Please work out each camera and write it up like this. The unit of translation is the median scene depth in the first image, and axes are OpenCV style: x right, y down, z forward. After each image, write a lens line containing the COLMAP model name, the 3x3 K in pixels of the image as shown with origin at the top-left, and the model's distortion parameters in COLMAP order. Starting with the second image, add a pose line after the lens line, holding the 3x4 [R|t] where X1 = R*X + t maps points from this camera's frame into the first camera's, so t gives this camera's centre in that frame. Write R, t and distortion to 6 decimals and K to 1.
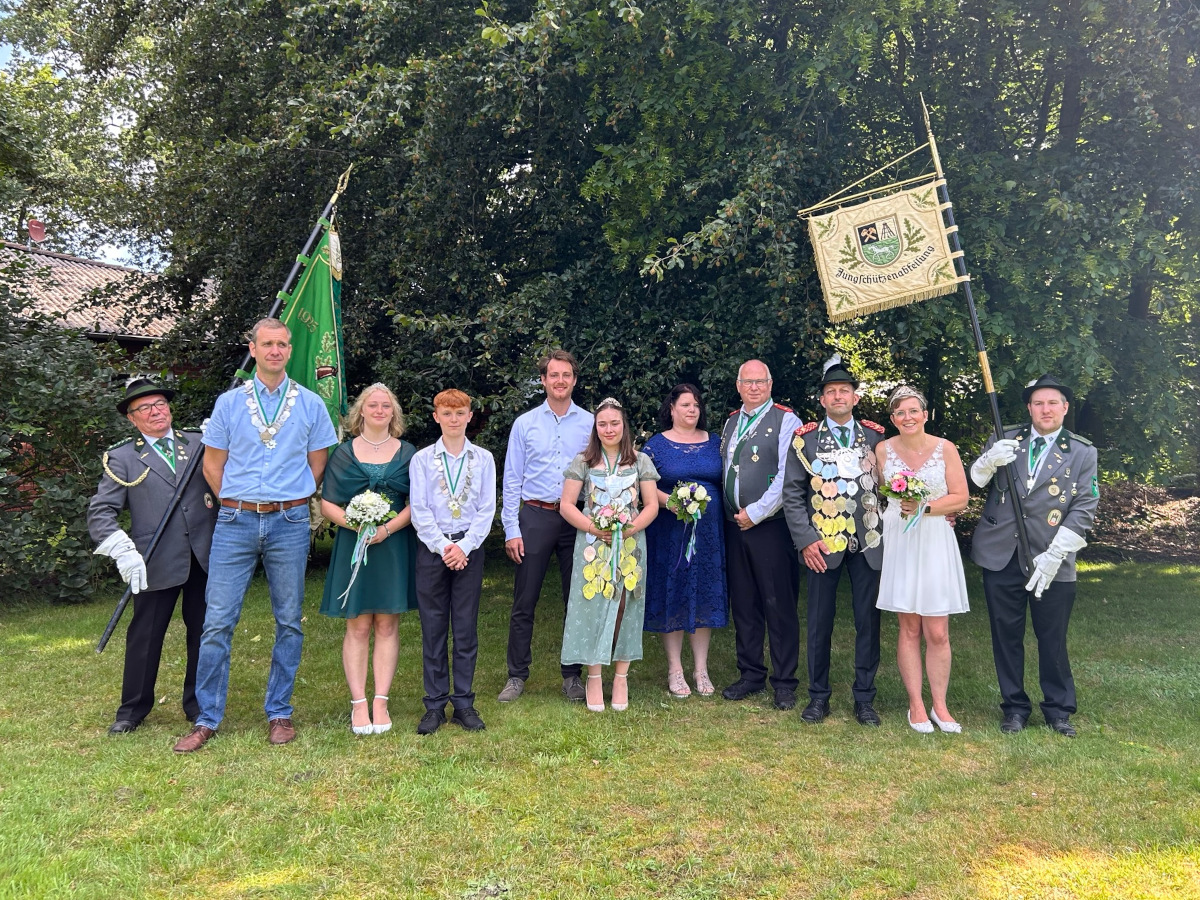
lens RADIAL K [[921.3, 0, 603.7], [0, 921.3, 459.3], [0, 0, 1]] dist [-0.000659, -0.052313]
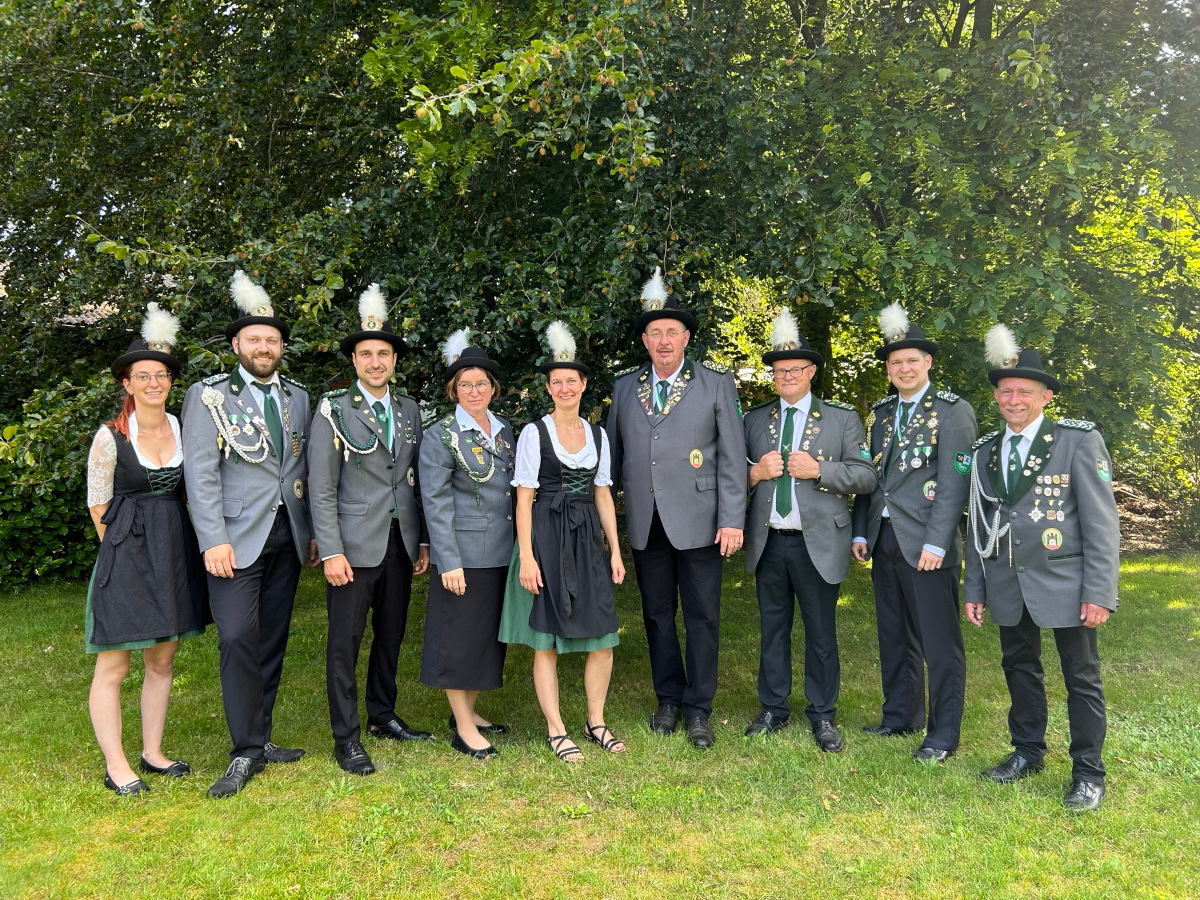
lens RADIAL K [[912.1, 0, 600.0], [0, 912.1, 450.0], [0, 0, 1]] dist [-0.000483, -0.052920]
pose [[0.992556, -0.004151, 0.121717, 0.062738], [0.005207, 0.999952, -0.008356, 0.008789], [-0.121677, 0.008927, 0.992530, 0.255618]]
